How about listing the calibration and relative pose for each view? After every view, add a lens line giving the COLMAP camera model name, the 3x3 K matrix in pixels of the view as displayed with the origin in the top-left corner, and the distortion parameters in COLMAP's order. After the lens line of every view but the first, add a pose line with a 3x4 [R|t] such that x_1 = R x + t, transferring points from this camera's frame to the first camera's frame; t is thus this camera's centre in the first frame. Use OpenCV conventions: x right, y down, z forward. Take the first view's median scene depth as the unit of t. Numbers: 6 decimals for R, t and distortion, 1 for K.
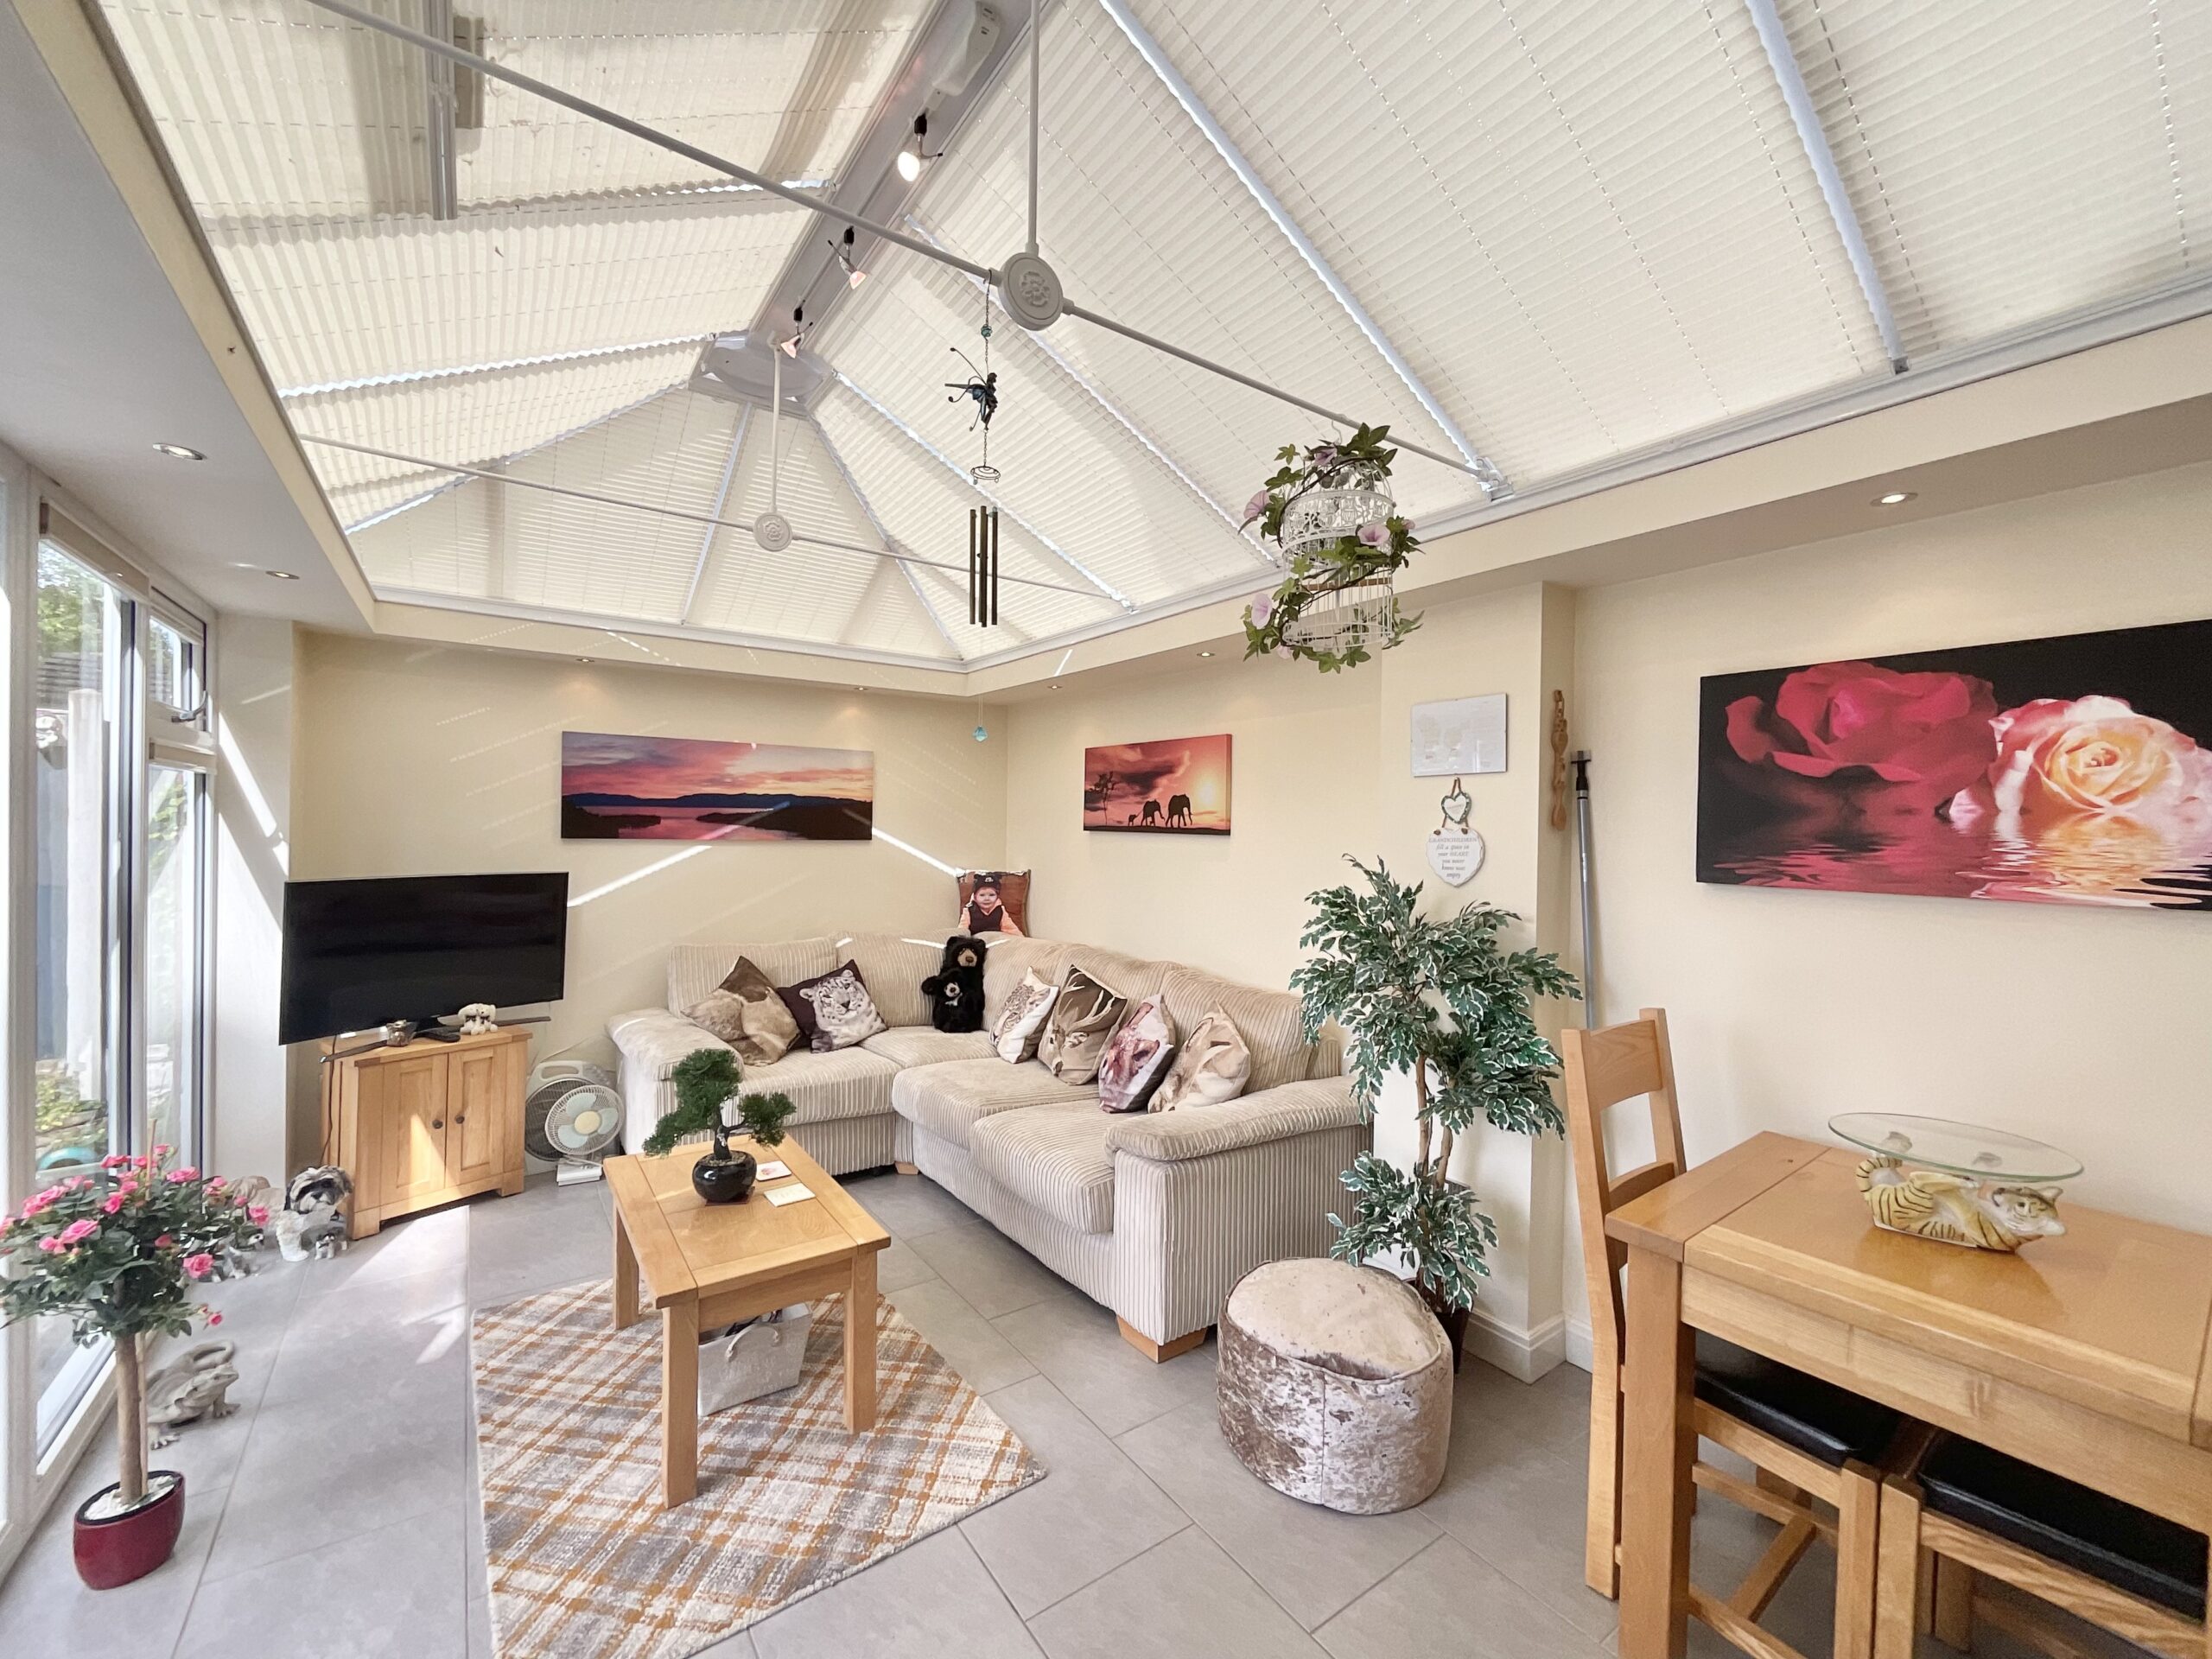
lens RADIAL K [[890.2, 0, 1103.1], [0, 890.2, 824.6], [0, 0, 1]] dist [-0.017882, -0.000039]
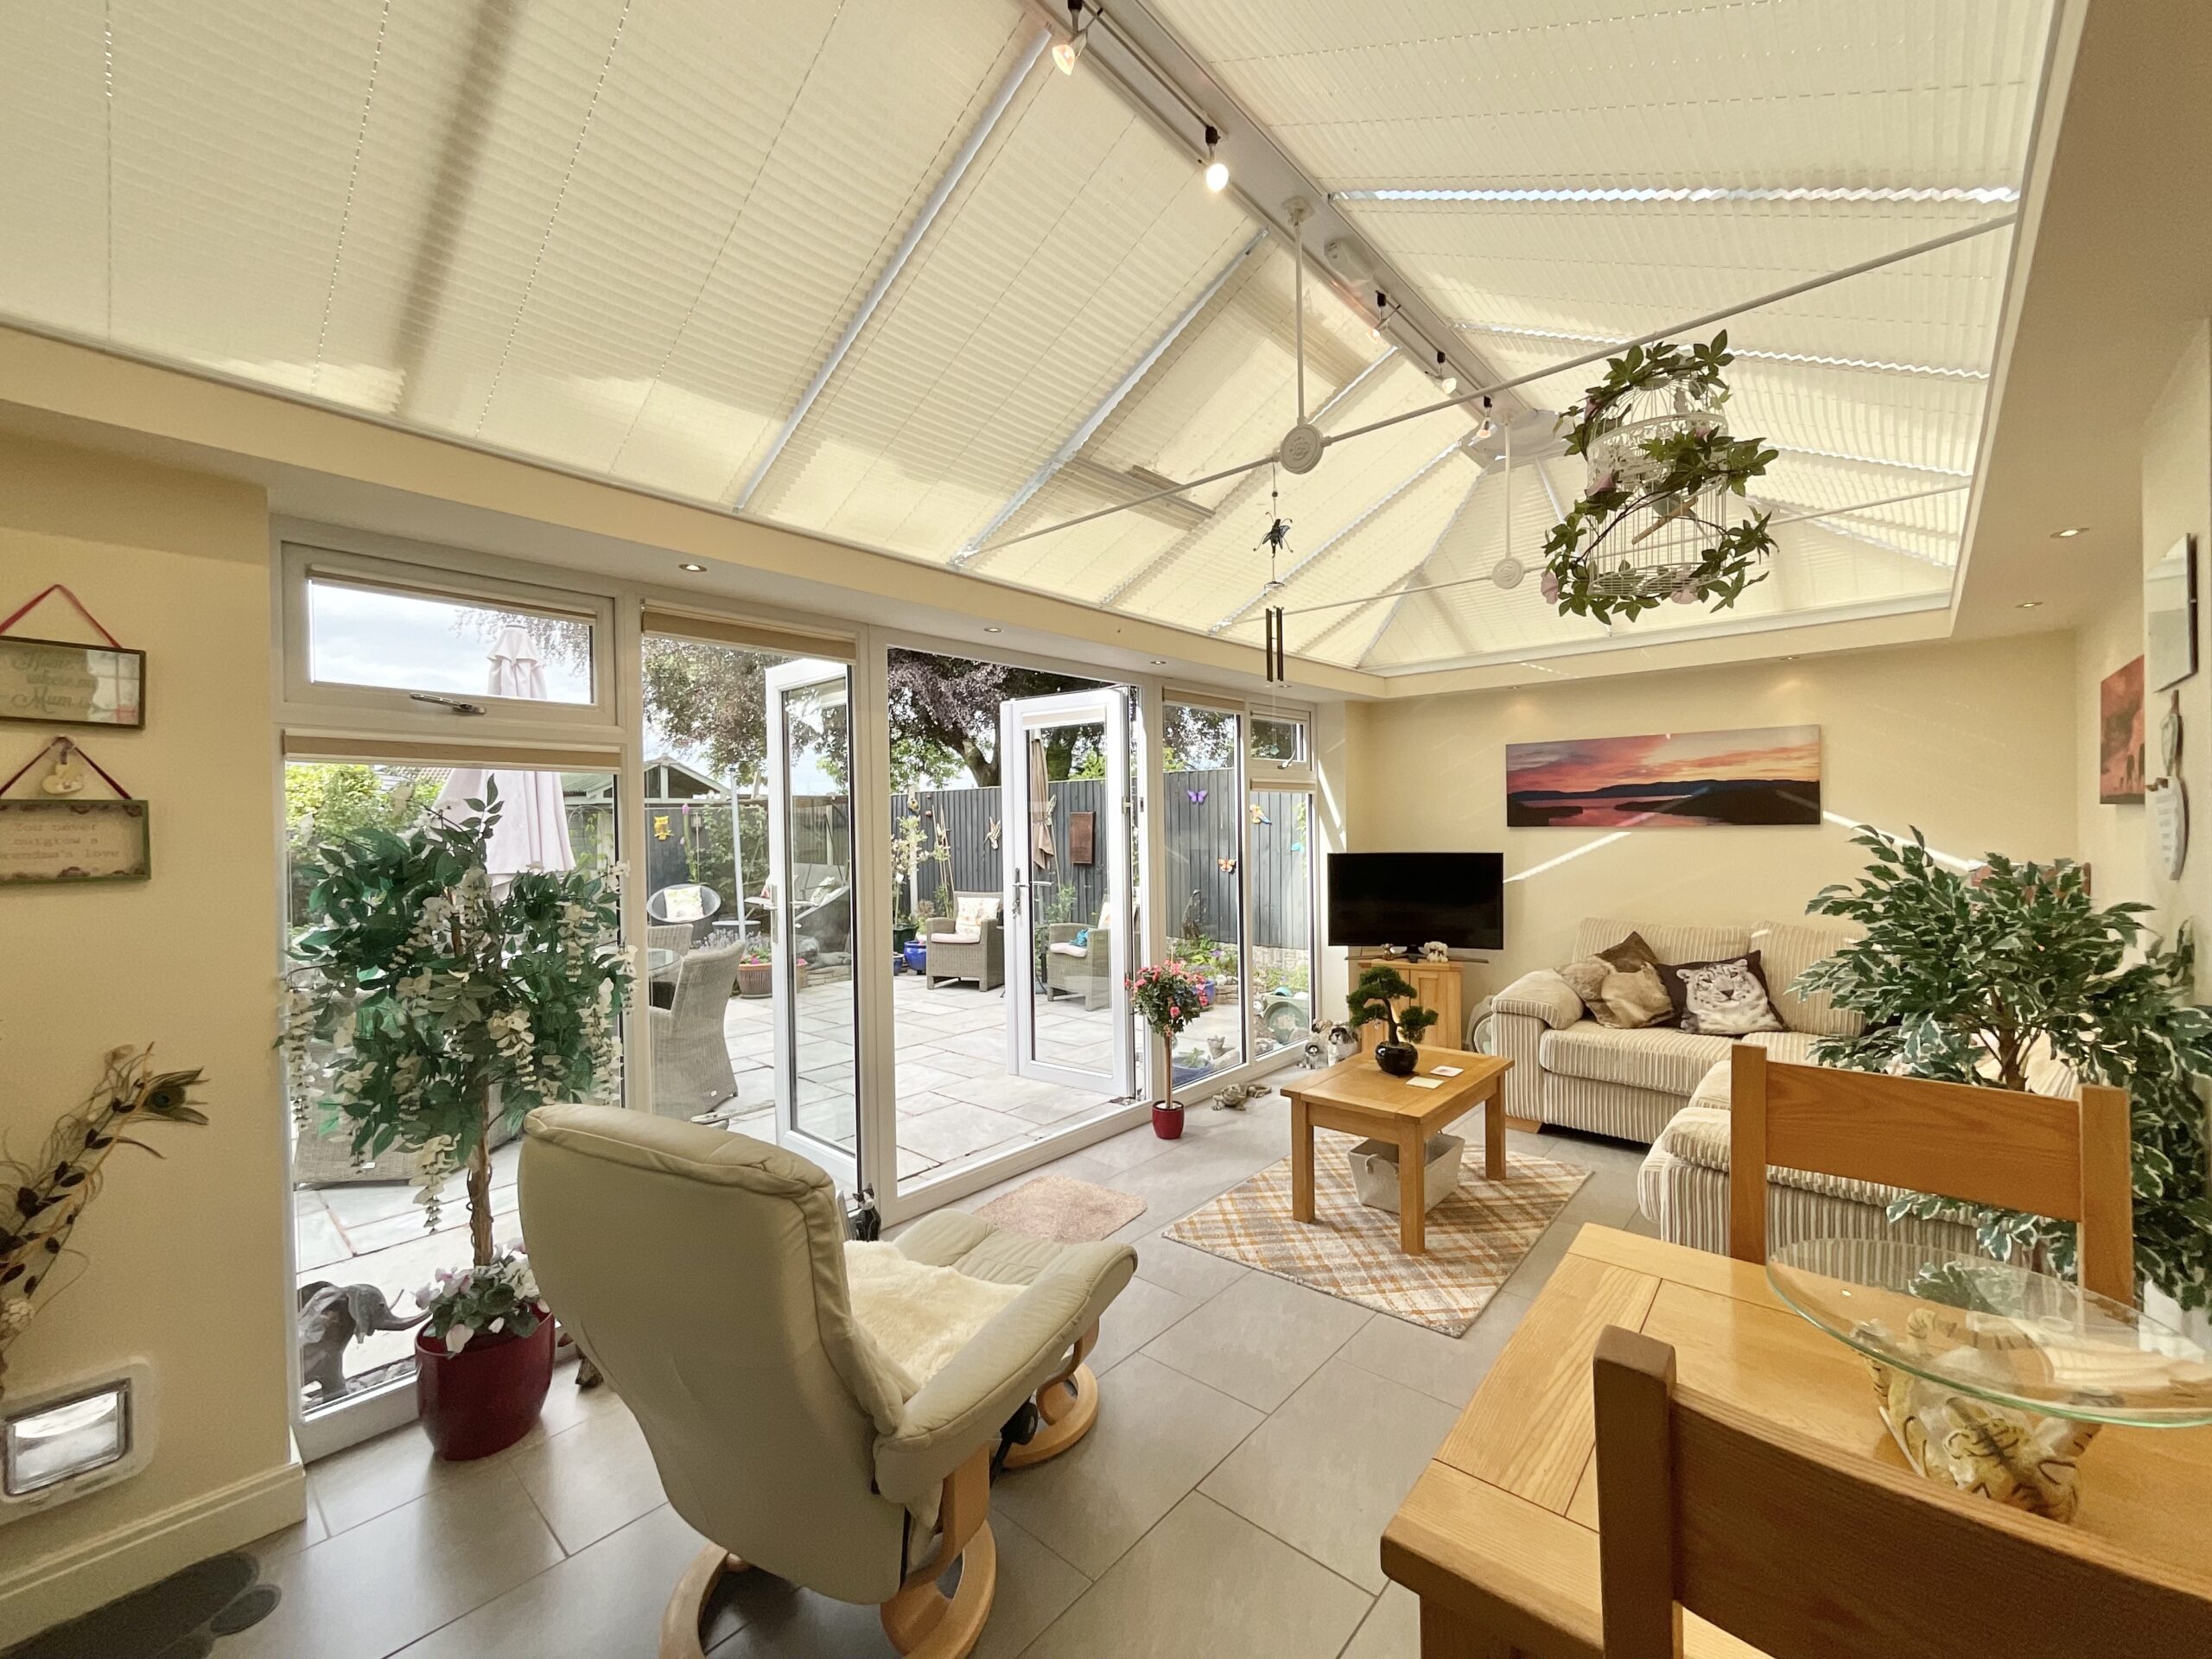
lens RADIAL K [[911.5, 0, 1150.8], [0, 911.5, 833.5], [0, 0, 1]] dist [0.000550, -0.004350]
pose [[0.260247, -0.007751, -0.965511, 0.534994], [0.022967, 0.999735, -0.001835, 0.015519], [0.965269, -0.021698, 0.260356, 0.139474]]
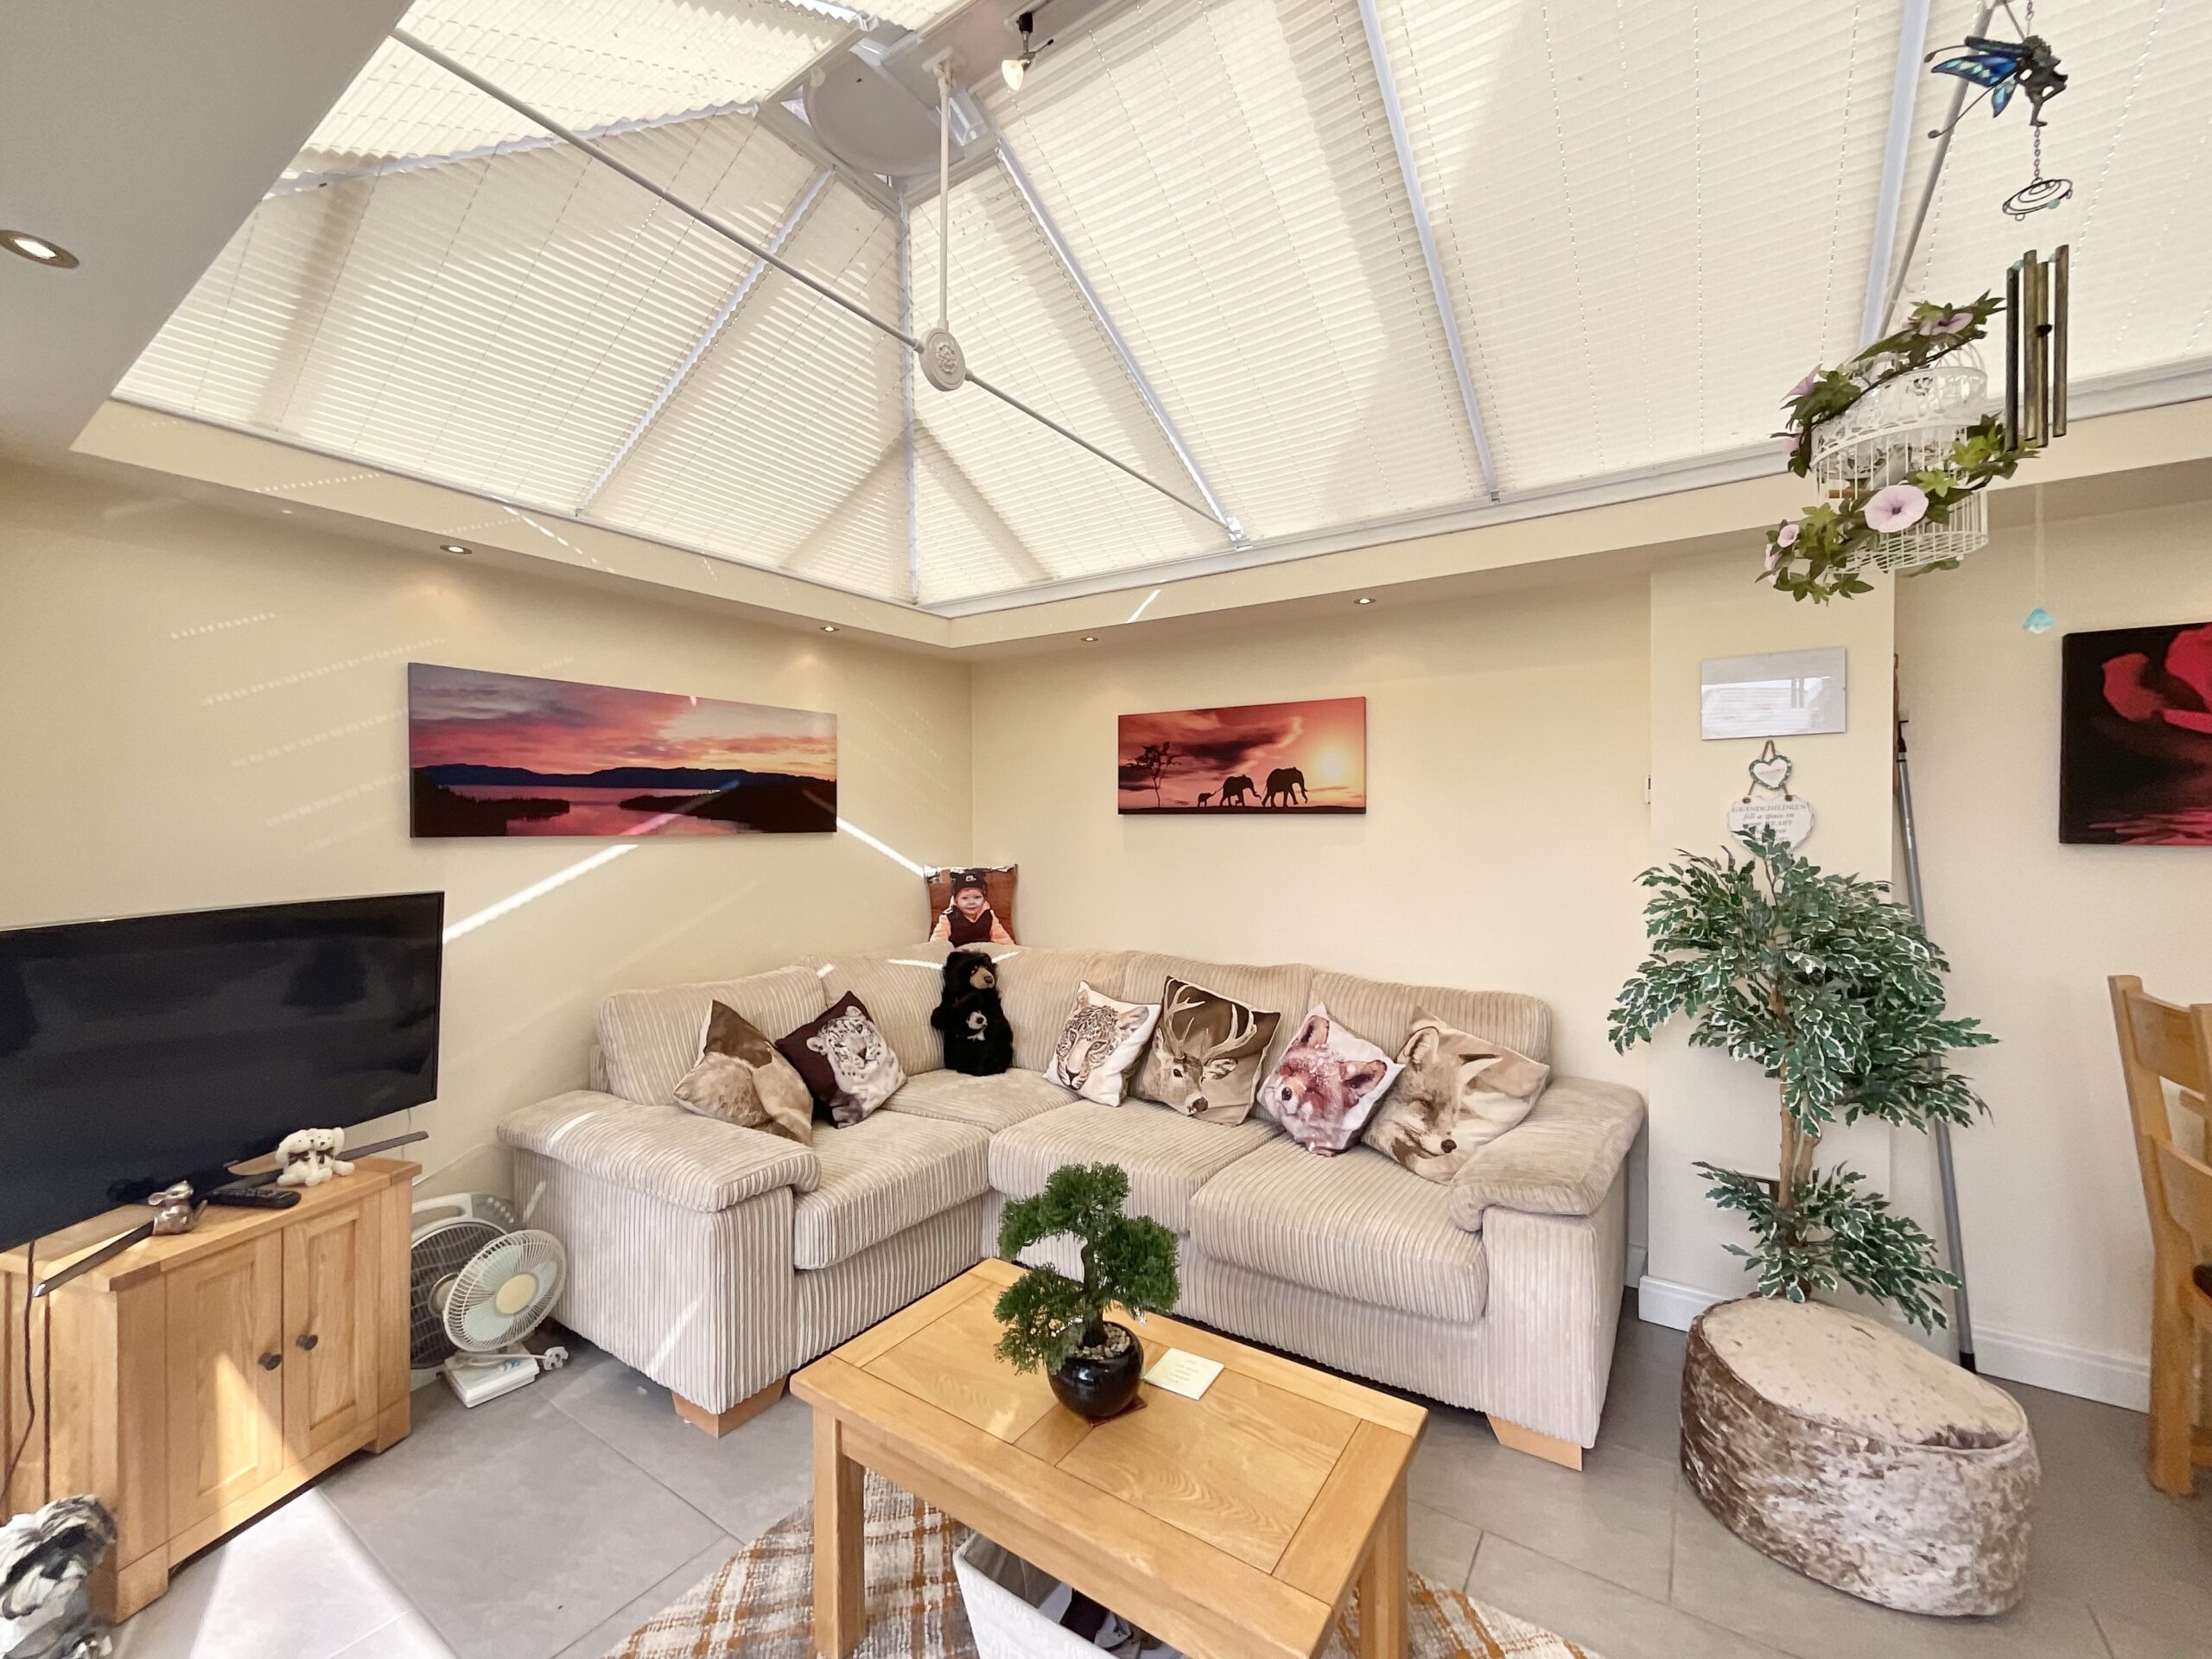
lens RADIAL K [[902.6, 0, 1111.9], [0, 902.6, 828.4], [0, 0, 1]] dist [0.001504, -0.004278]
pose [[0.938266, -0.021551, 0.345242, -0.366467], [0.017356, 0.999733, 0.015239, 0.007959], [-0.345478, -0.008306, 0.938390, 0.240044]]
